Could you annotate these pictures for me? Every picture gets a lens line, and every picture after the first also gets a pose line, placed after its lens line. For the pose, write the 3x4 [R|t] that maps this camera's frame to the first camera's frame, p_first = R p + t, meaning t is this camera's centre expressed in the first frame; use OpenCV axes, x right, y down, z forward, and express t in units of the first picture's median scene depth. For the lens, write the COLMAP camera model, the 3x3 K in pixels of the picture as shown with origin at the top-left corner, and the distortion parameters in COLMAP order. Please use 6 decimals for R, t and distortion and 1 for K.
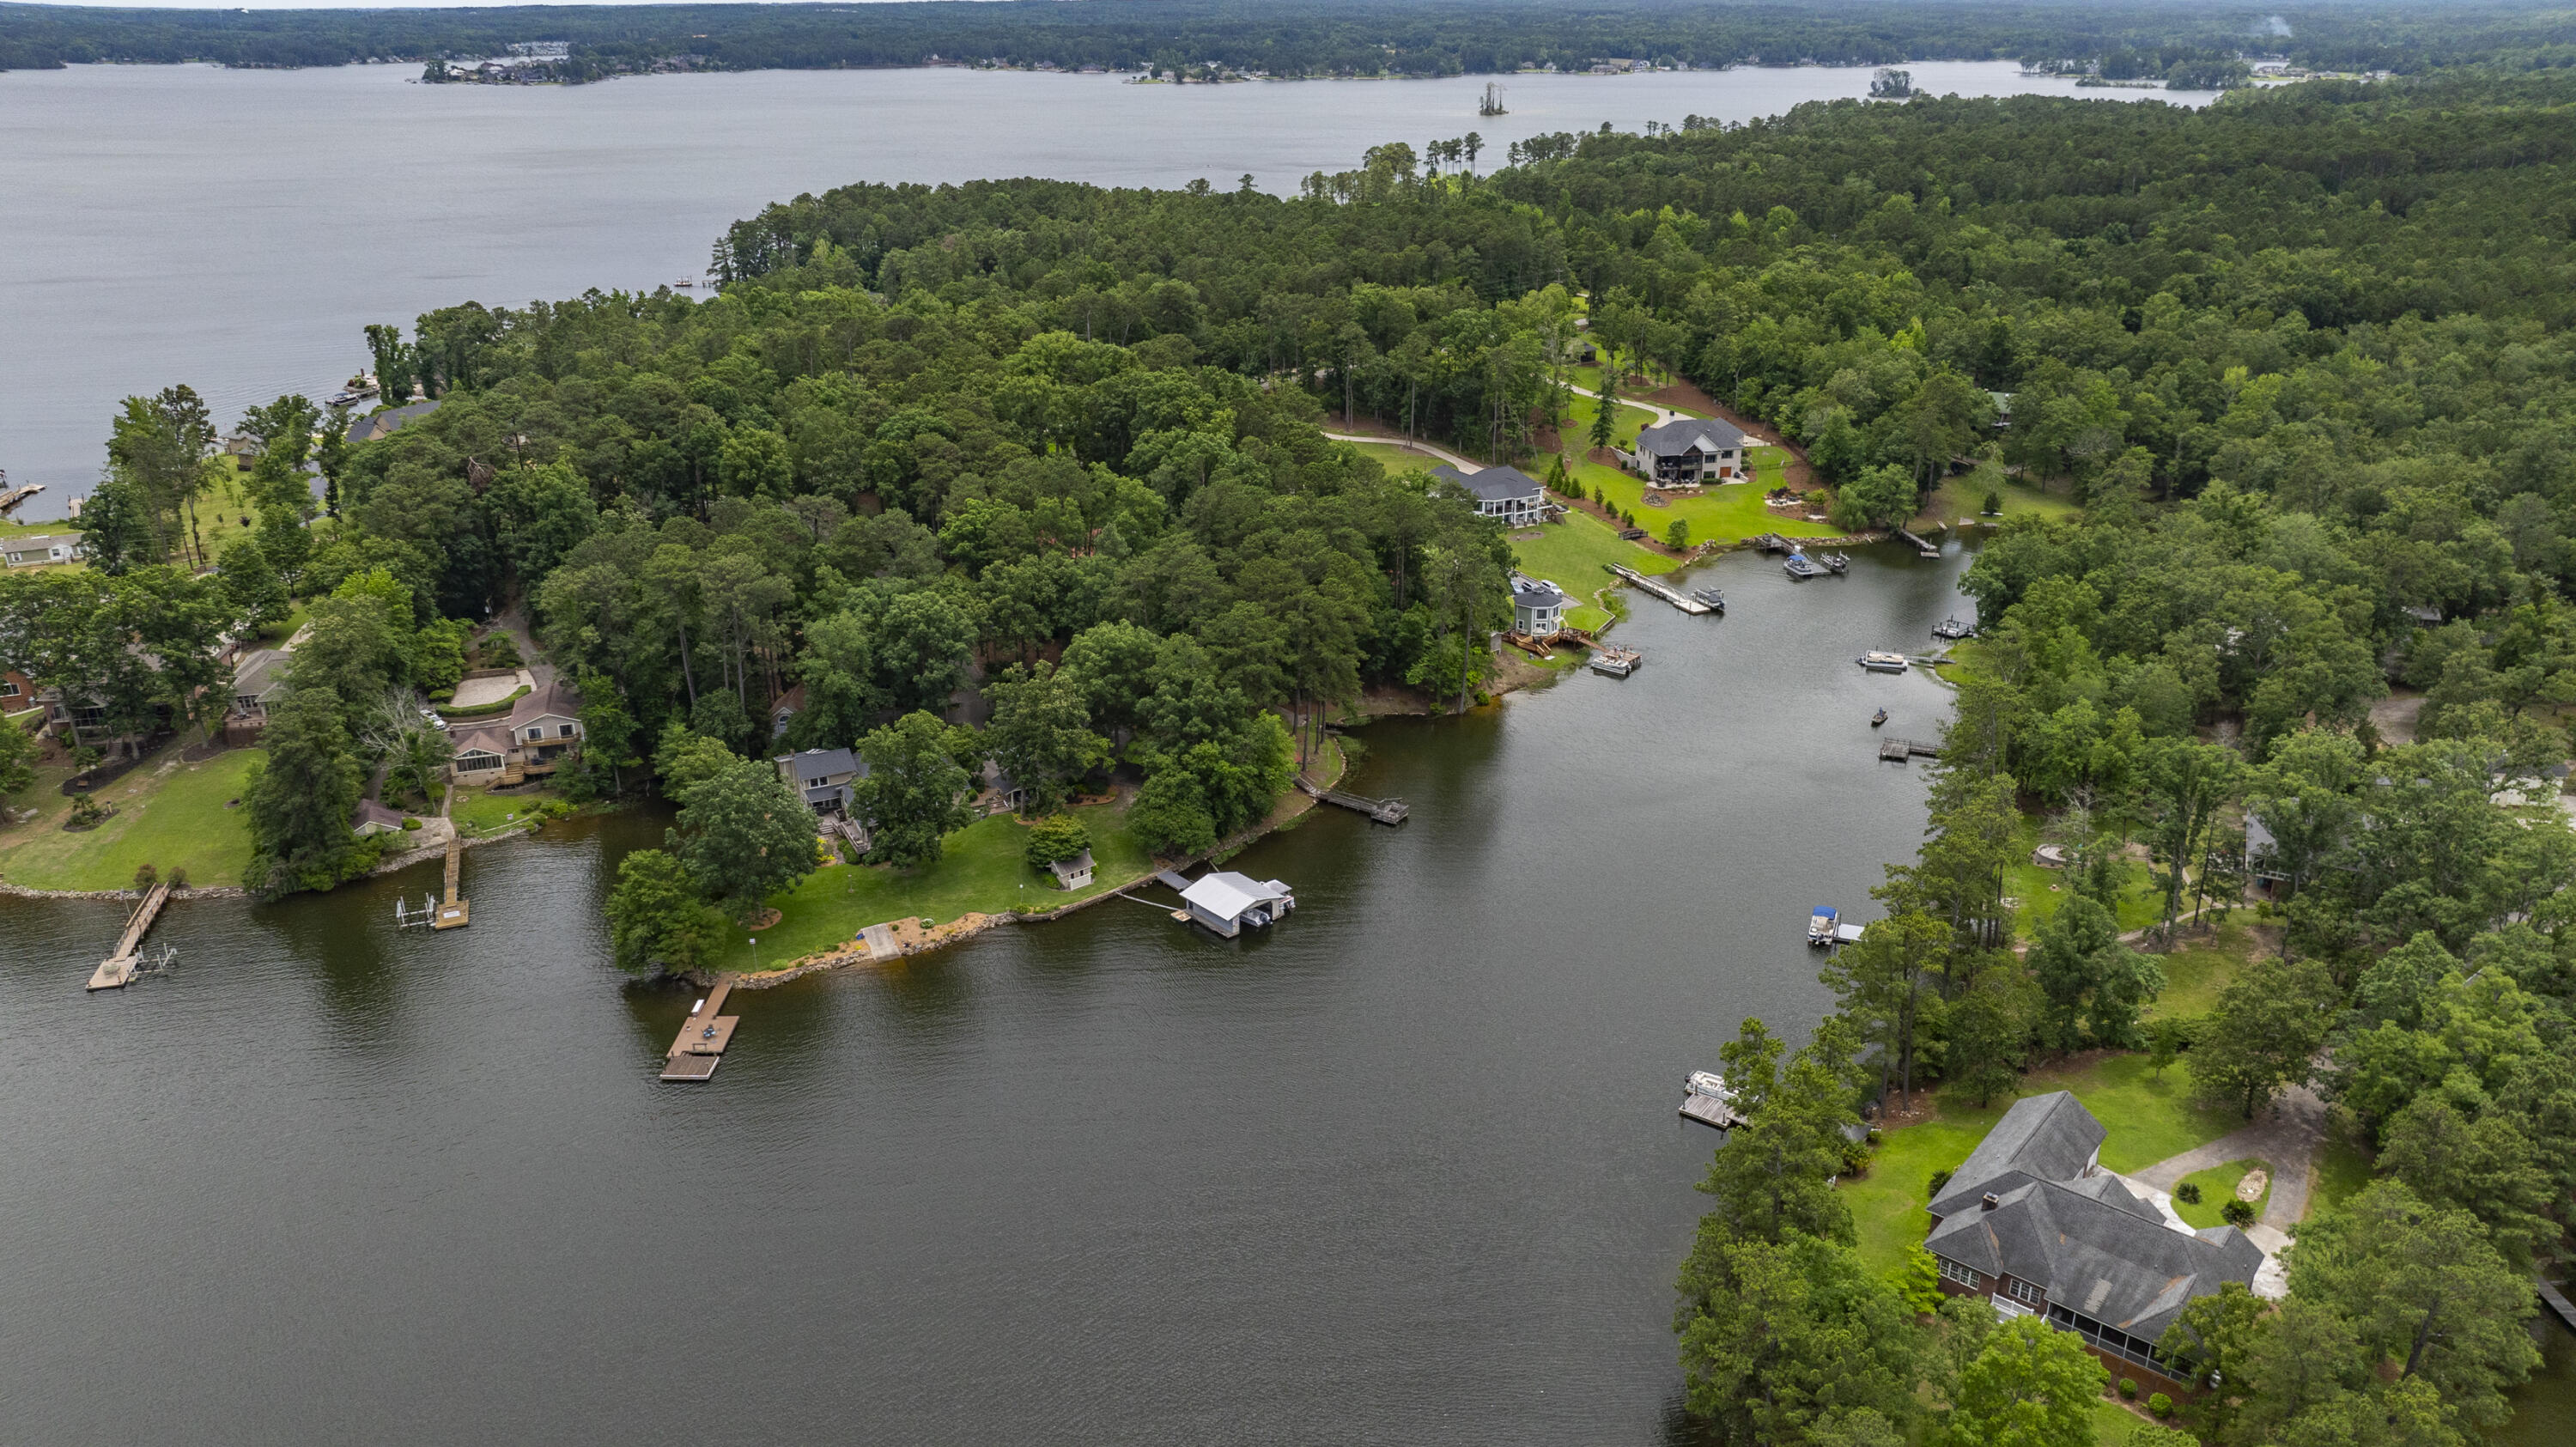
lens RADIAL K [[1824.9, 0, 1288.0], [0, 1824.9, 723.5], [0, 0, 1]] dist [-0.039966, 0.052615]
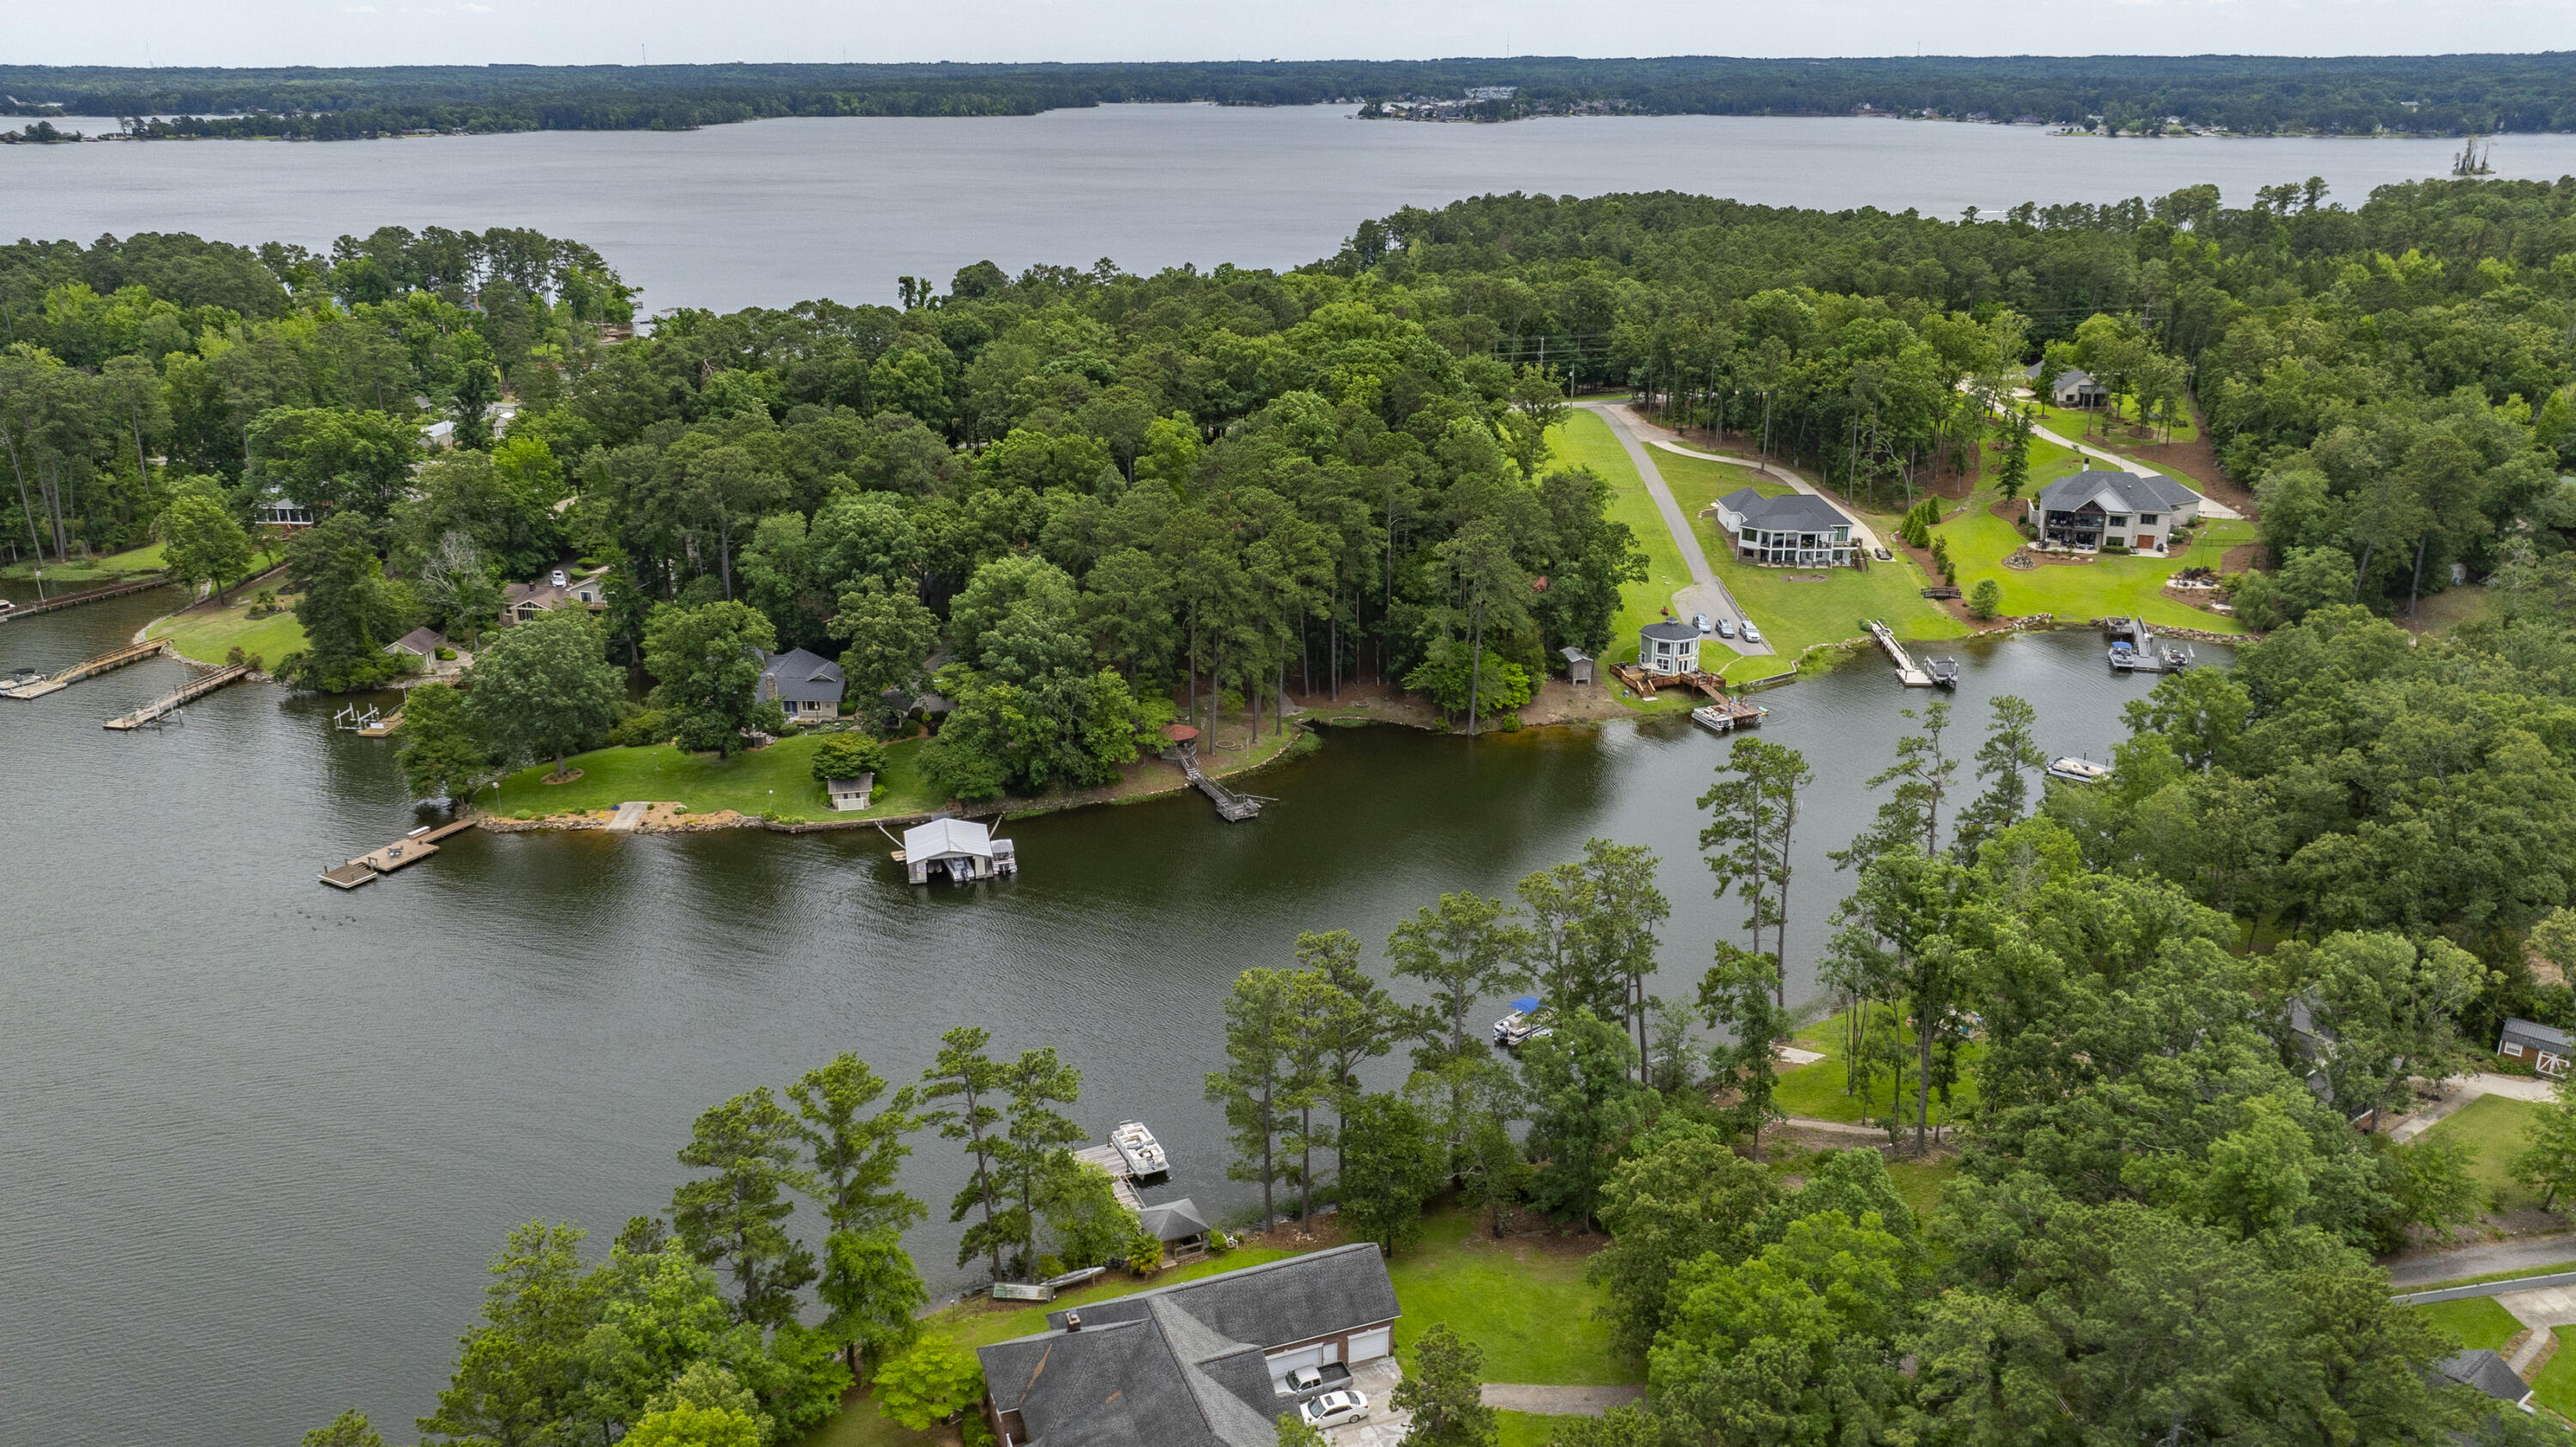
lens RADIAL K [[1886.6, 0, 1288.0], [0, 1886.6, 723.5], [0, 0, 1]] dist [-0.030711, 0.001354]
pose [[0.875447, 0.160413, -0.455917, 0.298636], [-0.178121, 0.984000, 0.004192, 0.000409], [0.449295, 0.077538, 0.890012, 0.127909]]
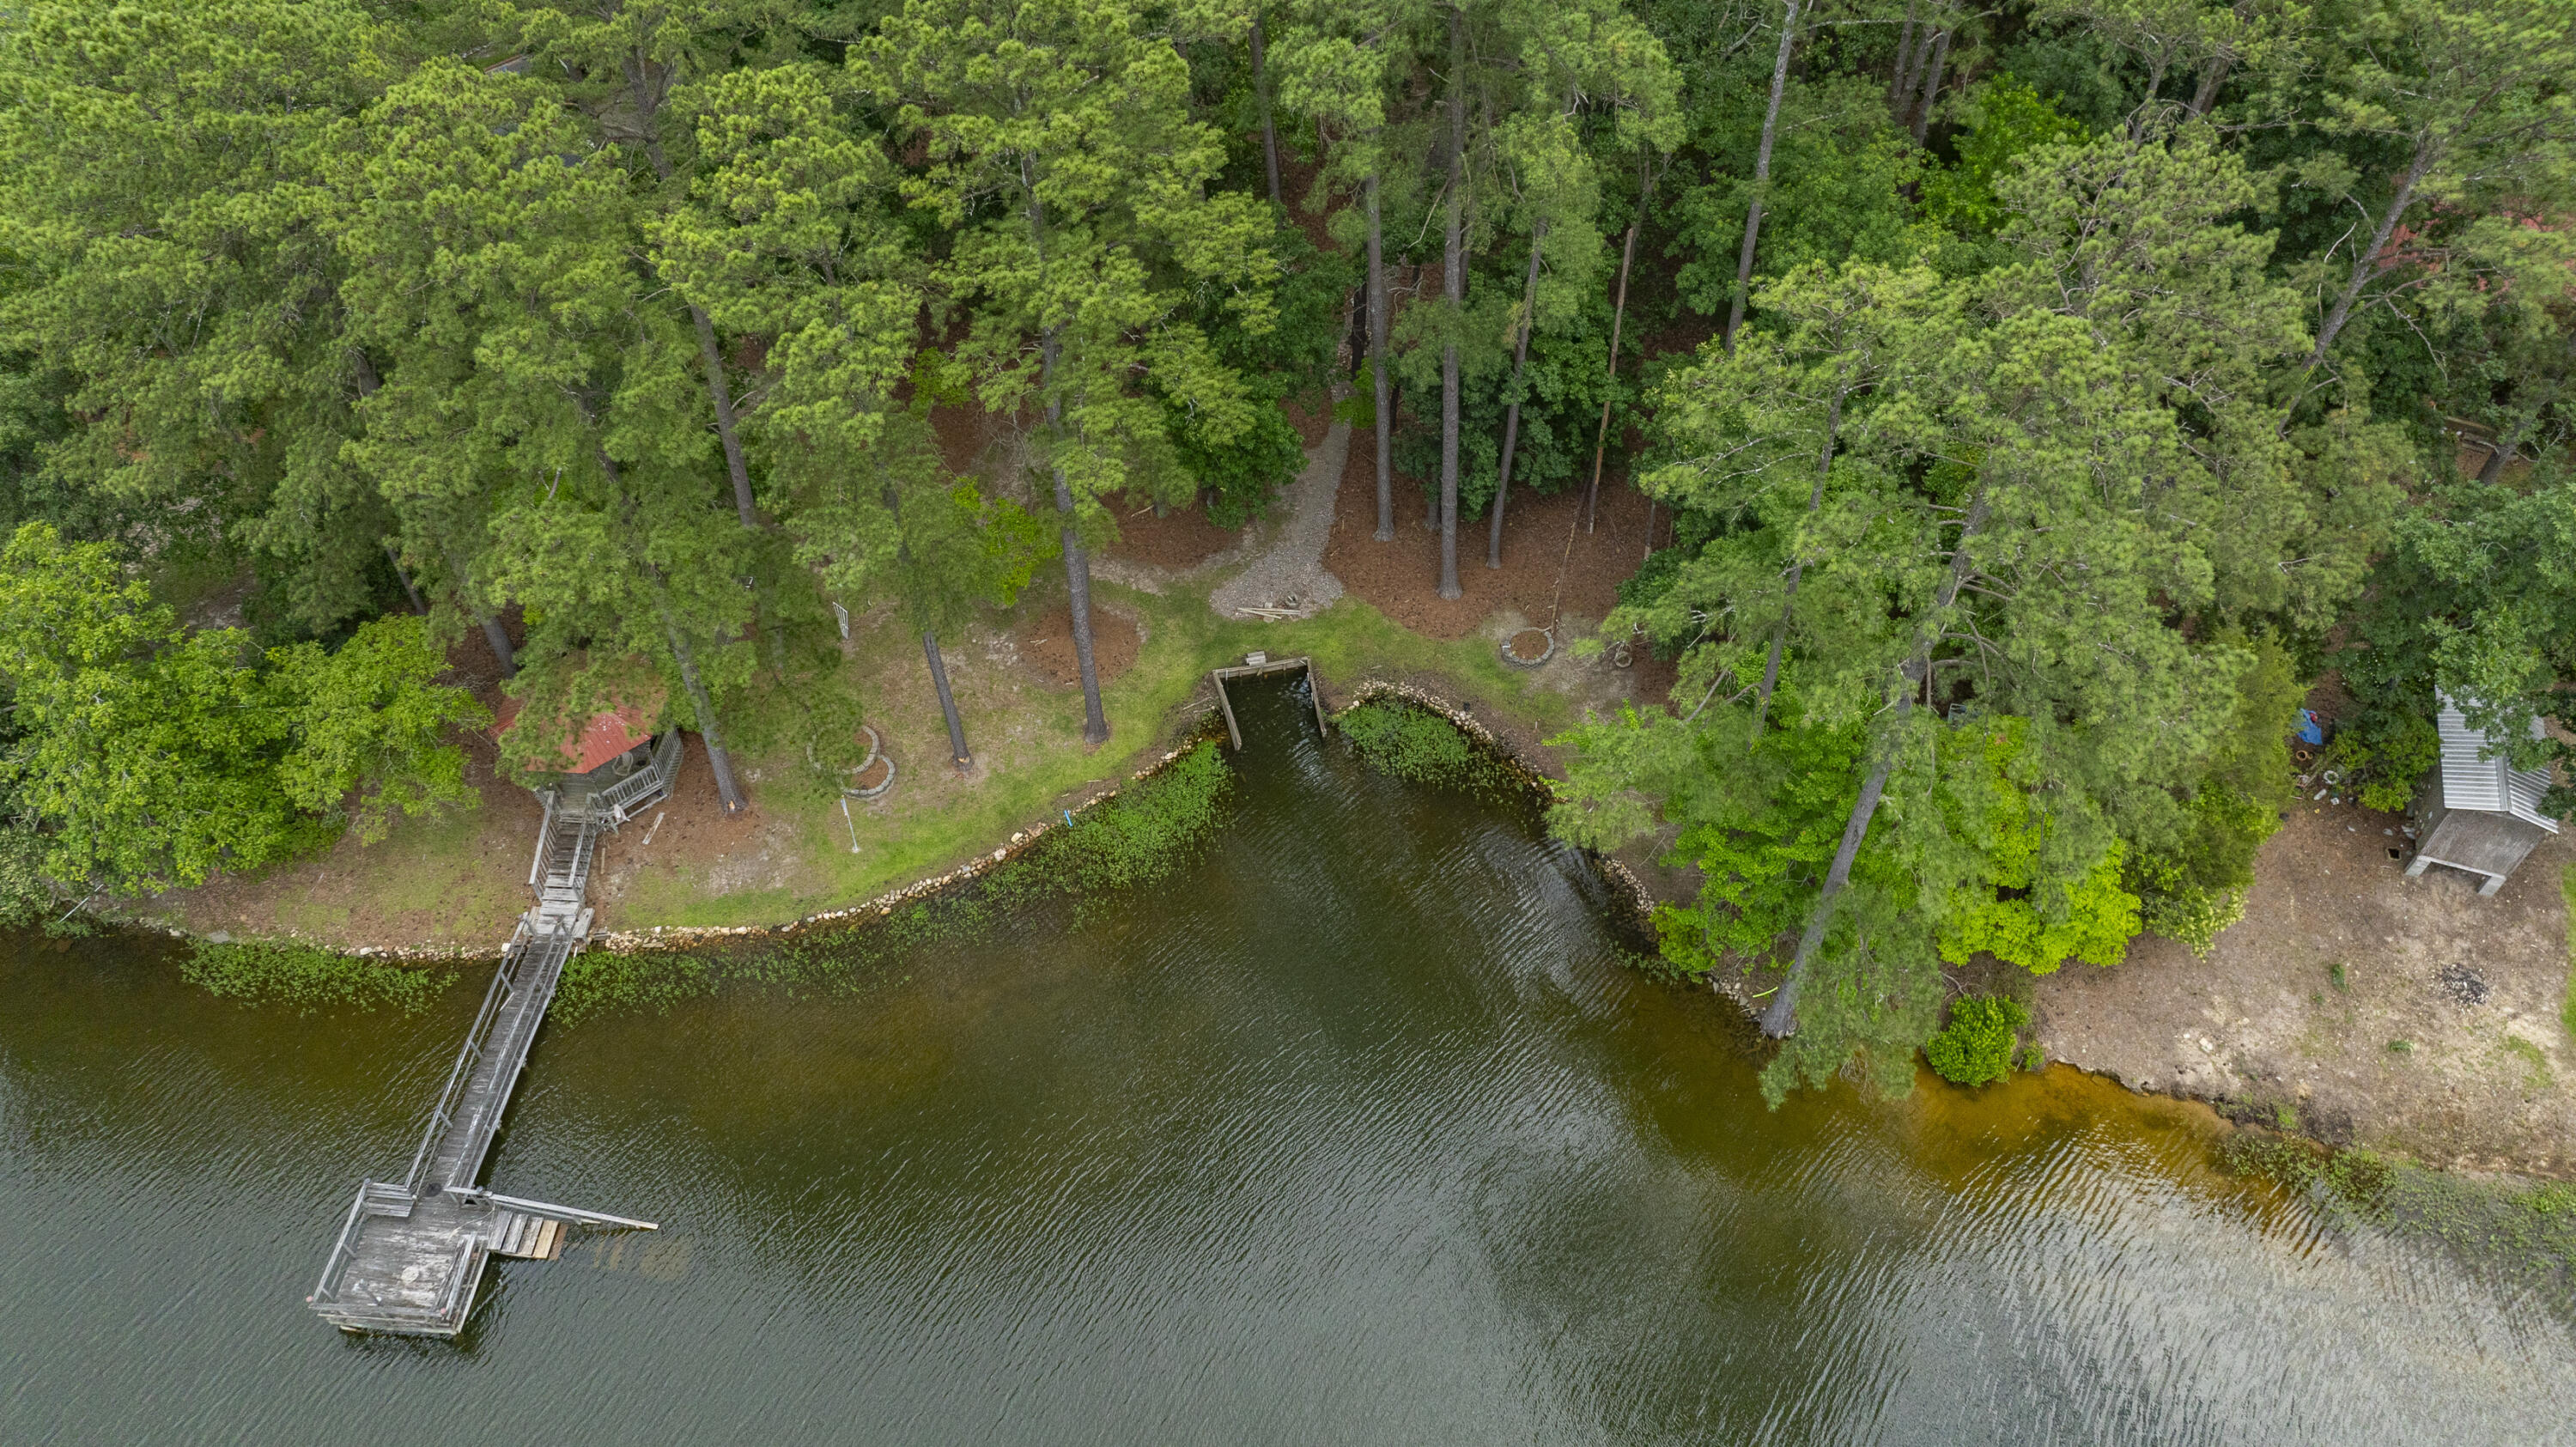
lens RADIAL K [[1824.9, 0, 1288.0], [0, 1824.9, 723.5], [0, 0, 1]] dist [-0.039966, 0.052615]
pose [[0.496646, 0.644278, -0.581591, 0.116052], [-0.314479, 0.758116, 0.571282, -0.092238], [0.808978, -0.100827, 0.579128, 0.599904]]
